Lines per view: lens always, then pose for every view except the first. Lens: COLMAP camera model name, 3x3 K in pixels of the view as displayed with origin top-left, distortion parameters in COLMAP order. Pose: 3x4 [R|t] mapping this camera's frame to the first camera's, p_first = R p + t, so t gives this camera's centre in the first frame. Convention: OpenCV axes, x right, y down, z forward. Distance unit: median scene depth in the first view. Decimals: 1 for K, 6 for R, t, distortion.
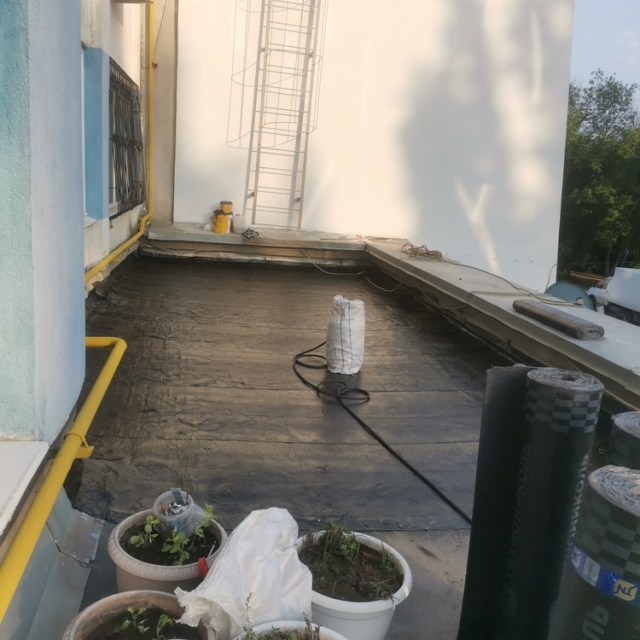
lens RADIAL K [[601.3, 0, 322.8], [0, 601.3, 320.4], [0, 0, 1]] dist [0.078801, -0.088831]
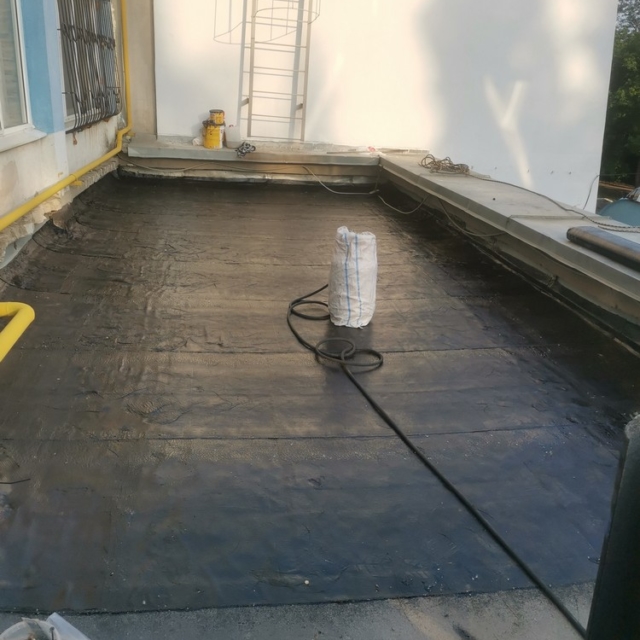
lens RADIAL K [[601.3, 0, 315.6], [0, 601.3, 321.0], [0, 0, 1]] dist [0.078801, -0.088831]
pose [[0.999276, -0.010729, -0.036494, 0.013528], [0.015616, 0.990534, 0.136374, -0.021553], [0.034685, -0.136845, 0.989985, 0.158852]]
